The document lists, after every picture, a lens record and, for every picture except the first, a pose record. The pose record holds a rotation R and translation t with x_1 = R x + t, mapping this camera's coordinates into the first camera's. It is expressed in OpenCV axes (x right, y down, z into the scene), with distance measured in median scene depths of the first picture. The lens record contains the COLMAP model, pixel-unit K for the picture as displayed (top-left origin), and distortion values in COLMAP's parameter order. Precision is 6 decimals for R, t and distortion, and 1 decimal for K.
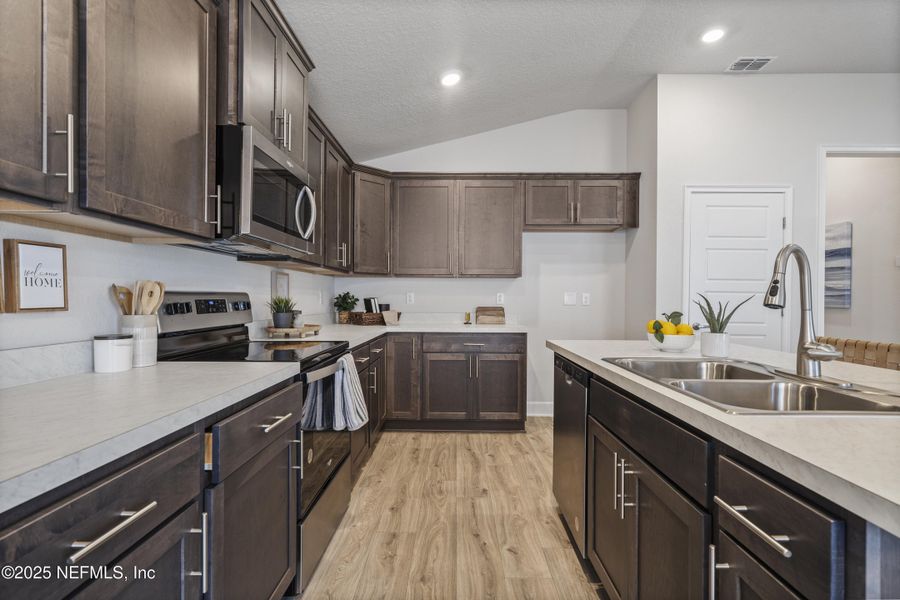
lens RADIAL K [[428.4, 0, 450.4], [0, 428.4, 302.7], [0, 0, 1]] dist [-0.000539, -0.000364]
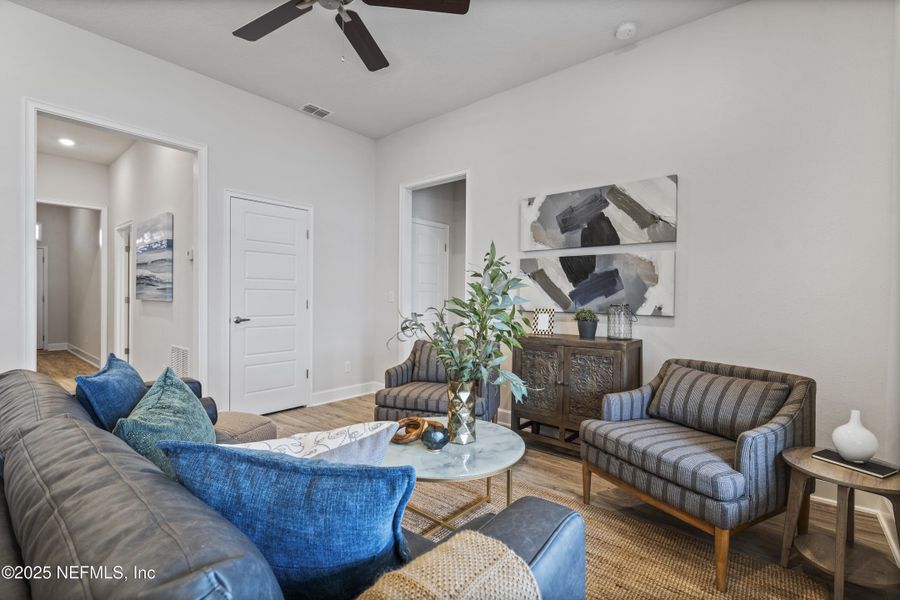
lens RADIAL K [[404.6, 0, 448.6], [0, 404.6, 303.5], [0, 0, 1]] dist [-0.001143, 0.000181]
pose [[0.631566, -0.011884, 0.775231, 0.965749], [0.000973, 0.999894, 0.014535, 0.006416], [-0.775321, -0.008426, 0.631511, -0.108114]]
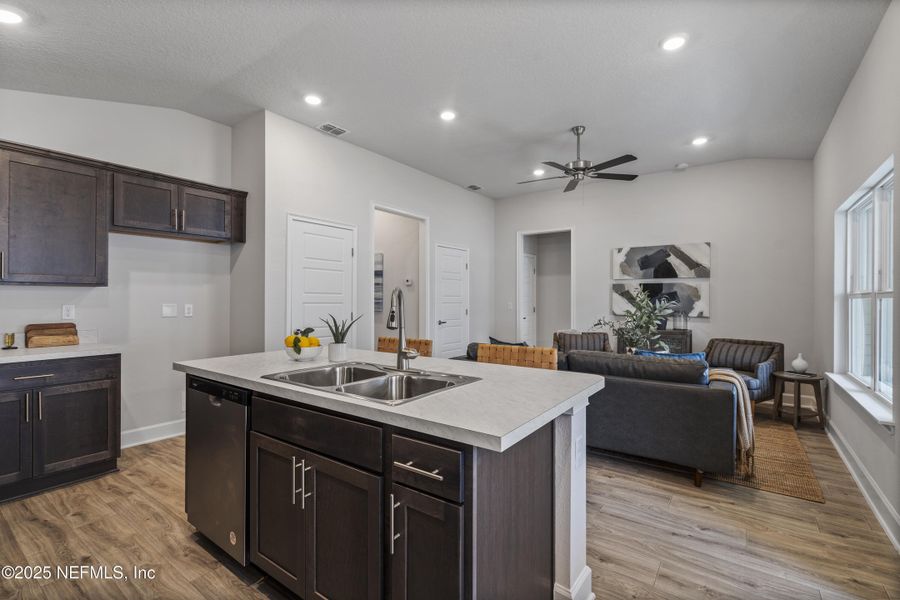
lens RADIAL K [[404.6, 0, 452.2], [0, 404.6, 298.8], [0, 0, 1]] dist [-0.001143, 0.000181]
pose [[0.572176, -0.001795, 0.820129, -0.123632], [0.008695, 0.999955, -0.003878, -0.034788], [-0.820085, 0.009350, 0.572165, -0.004352]]
